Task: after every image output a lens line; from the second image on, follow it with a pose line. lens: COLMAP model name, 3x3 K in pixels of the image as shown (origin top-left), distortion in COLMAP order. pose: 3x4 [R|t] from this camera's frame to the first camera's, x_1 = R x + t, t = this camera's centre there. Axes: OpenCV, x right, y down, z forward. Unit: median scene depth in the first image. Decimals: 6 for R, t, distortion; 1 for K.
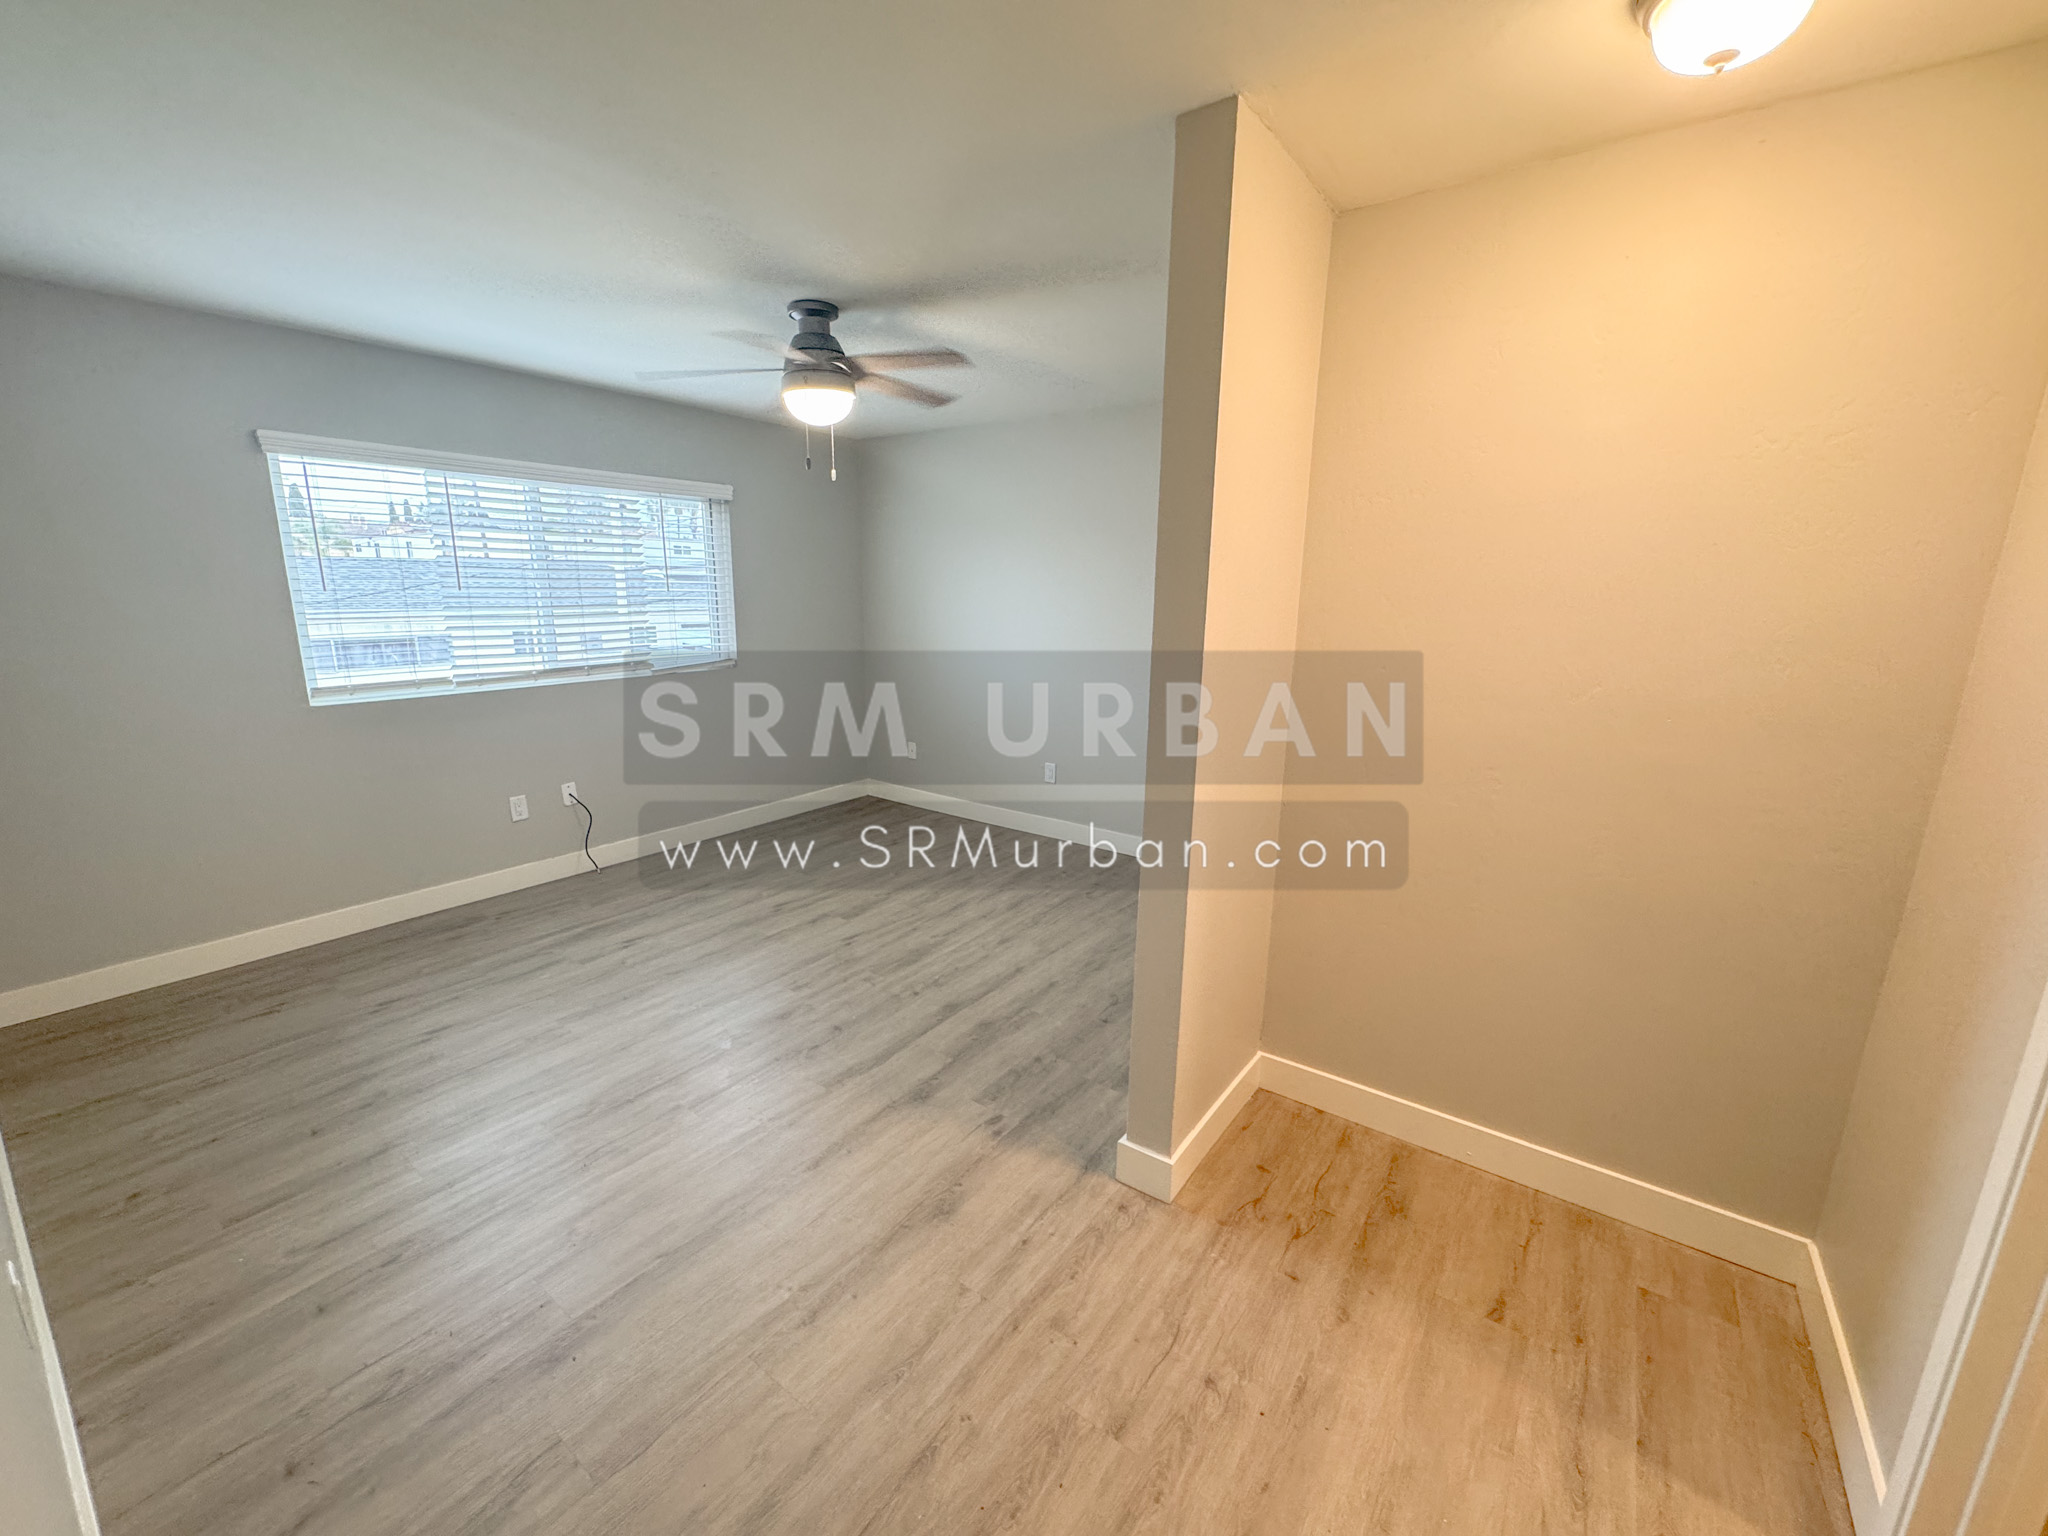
lens RADIAL K [[817.7, 0, 1026.6], [0, 817.7, 767.7], [0, 0, 1]] dist [-0.004366, 0.000472]
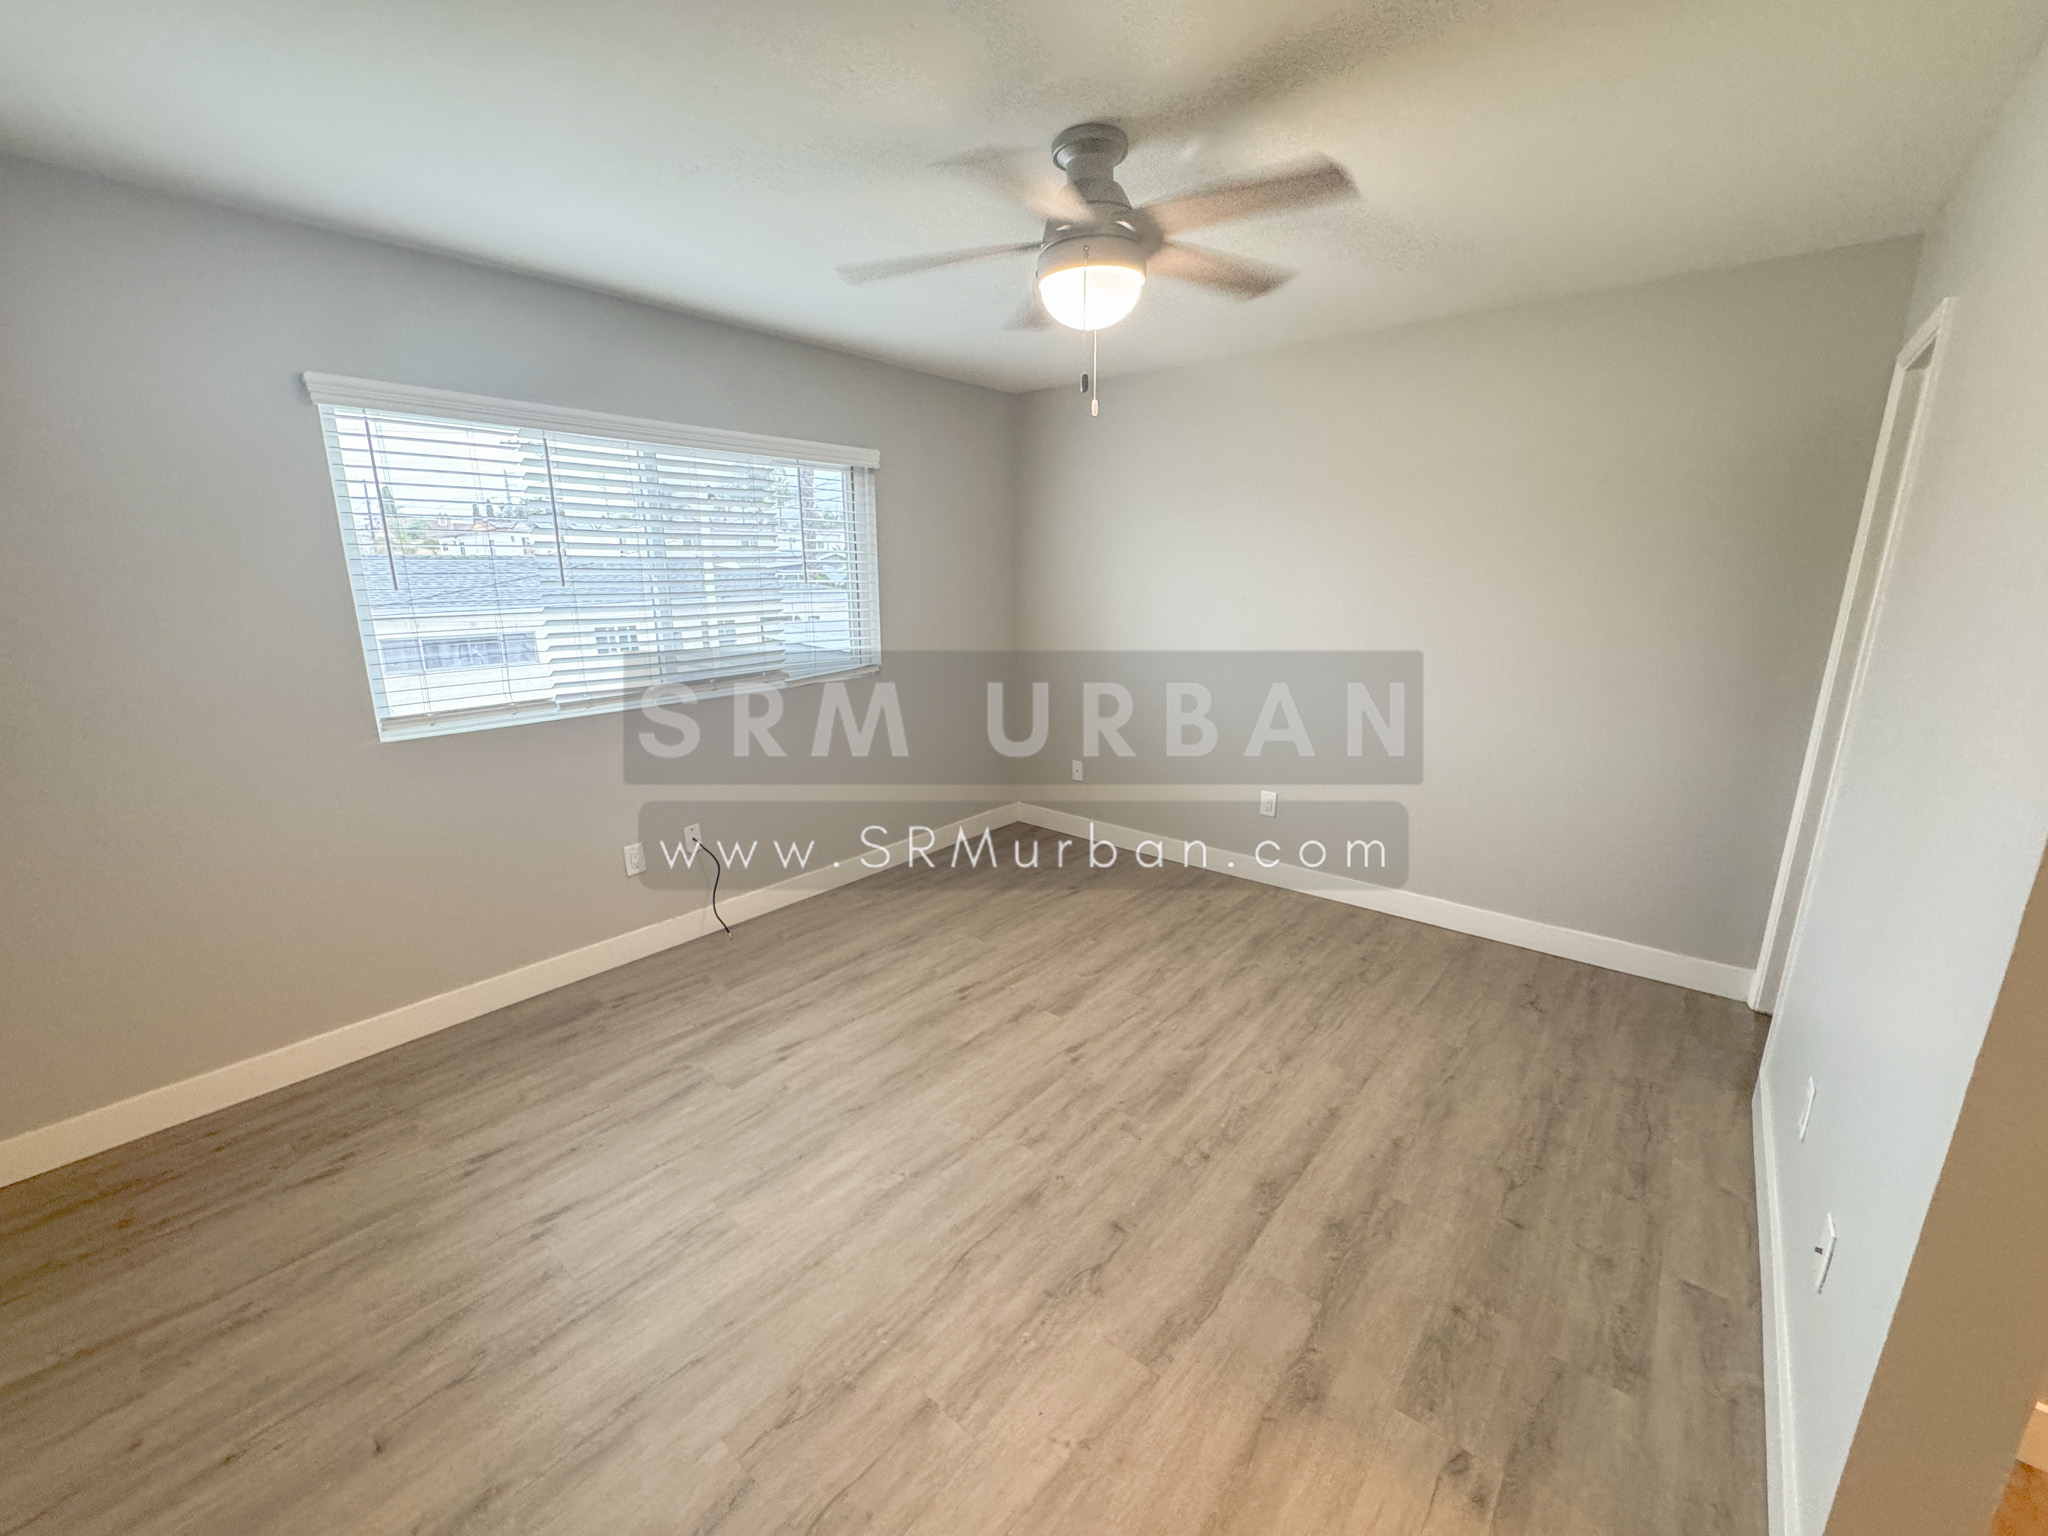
lens RADIAL K [[817.7, 0, 1020.2], [0, 817.7, 769.0], [0, 0, 1]] dist [-0.004366, 0.000472]
pose [[0.997145, -0.001109, -0.075496, -0.217503], [0.002396, 0.999853, 0.016967, -0.059538], [0.075466, -0.017099, 0.997002, 0.274397]]
